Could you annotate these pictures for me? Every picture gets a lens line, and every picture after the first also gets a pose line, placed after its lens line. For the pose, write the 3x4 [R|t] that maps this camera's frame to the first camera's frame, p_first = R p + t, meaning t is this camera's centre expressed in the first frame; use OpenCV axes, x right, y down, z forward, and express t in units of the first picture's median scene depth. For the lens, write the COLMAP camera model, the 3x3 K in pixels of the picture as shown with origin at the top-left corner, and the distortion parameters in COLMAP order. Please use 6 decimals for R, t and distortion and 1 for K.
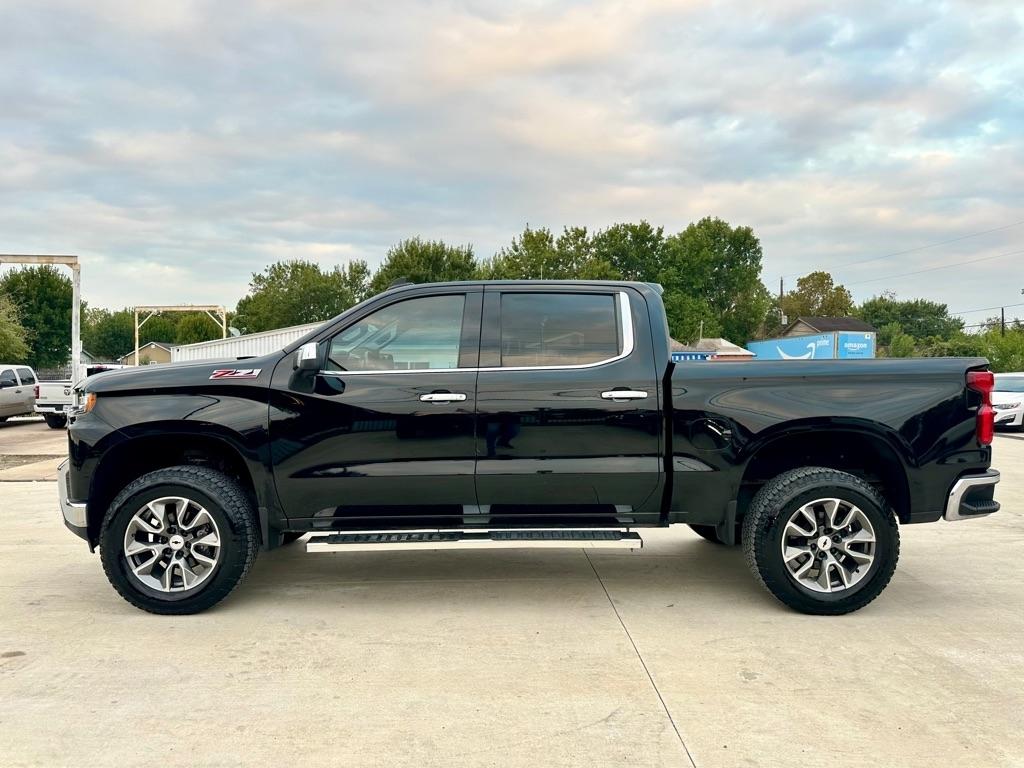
lens RADIAL K [[730.0, 0, 523.6], [0, 730.0, 365.2], [0, 0, 1]] dist [0.044482, -0.057874]
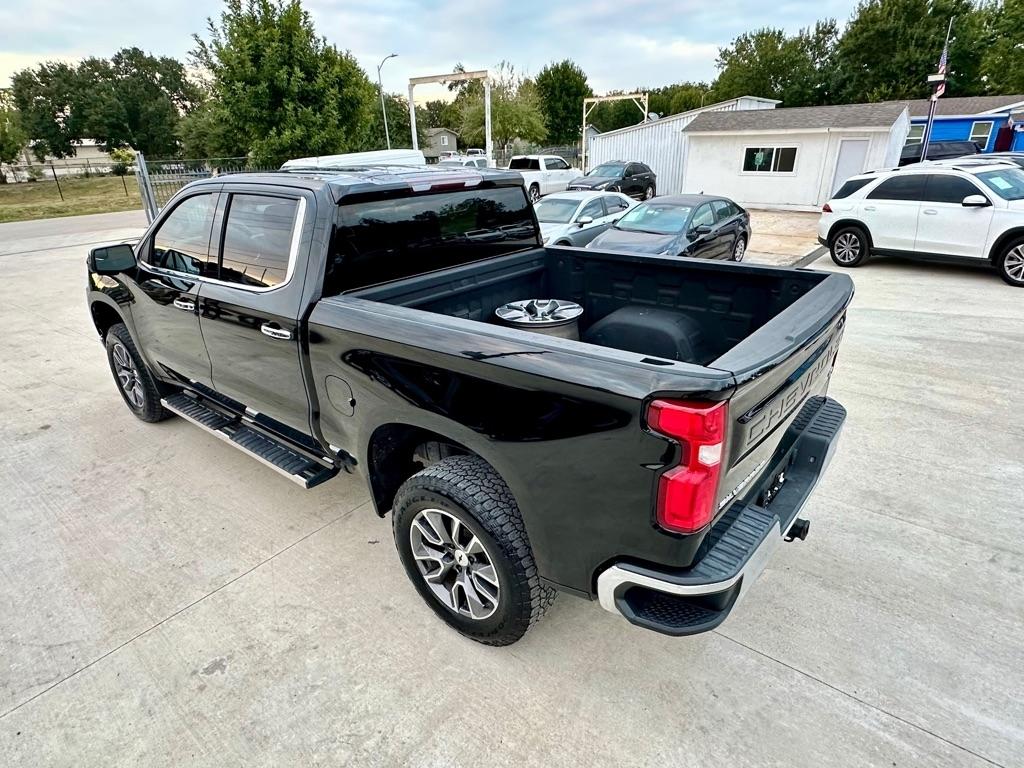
lens RADIAL K [[576.3, 0, 519.8], [0, 576.3, 391.2], [0, 0, 1]] dist [-0.008393, 0.001668]
pose [[0.761318, 0.238266, -0.603013, 0.777291], [0.032128, 0.915027, 0.402112, -0.156948], [0.647582, -0.325509, 0.688971, 0.683720]]
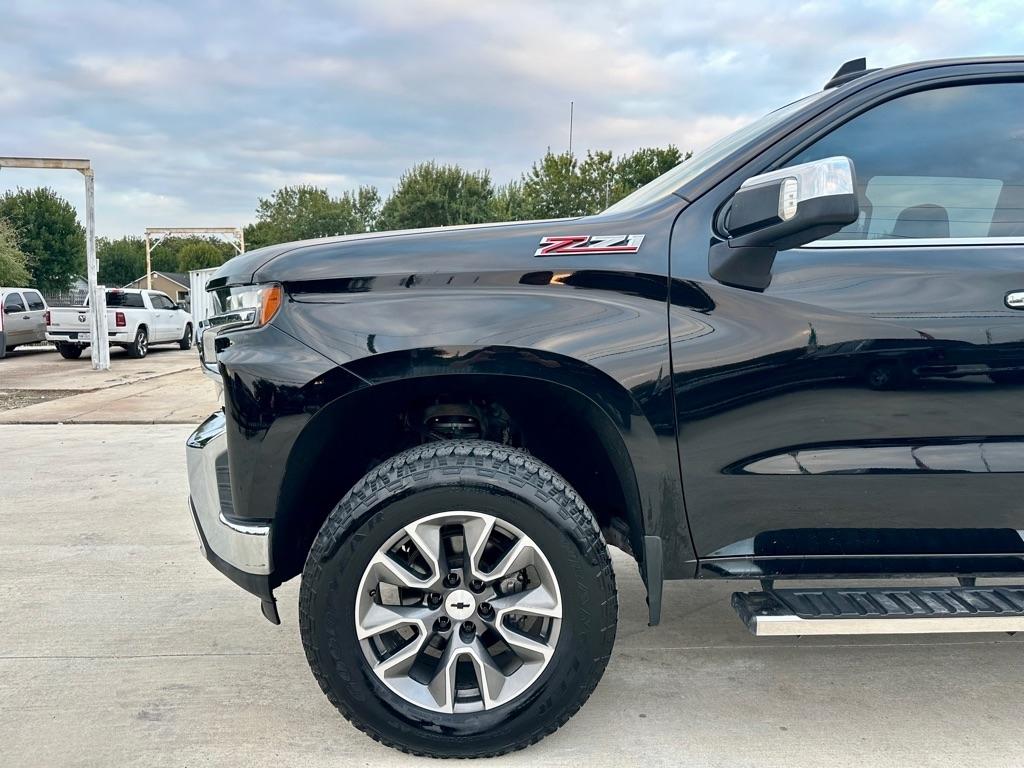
lens RADIAL K [[730.0, 0, 521.4], [0, 730.0, 358.0], [0, 0, 1]] dist [0.044482, -0.057874]
pose [[0.999969, 0.007829, -0.000849, -0.422669], [-0.007738, 0.996829, 0.079196, 0.045724], [0.001466, -0.079187, 0.996859, 0.533983]]
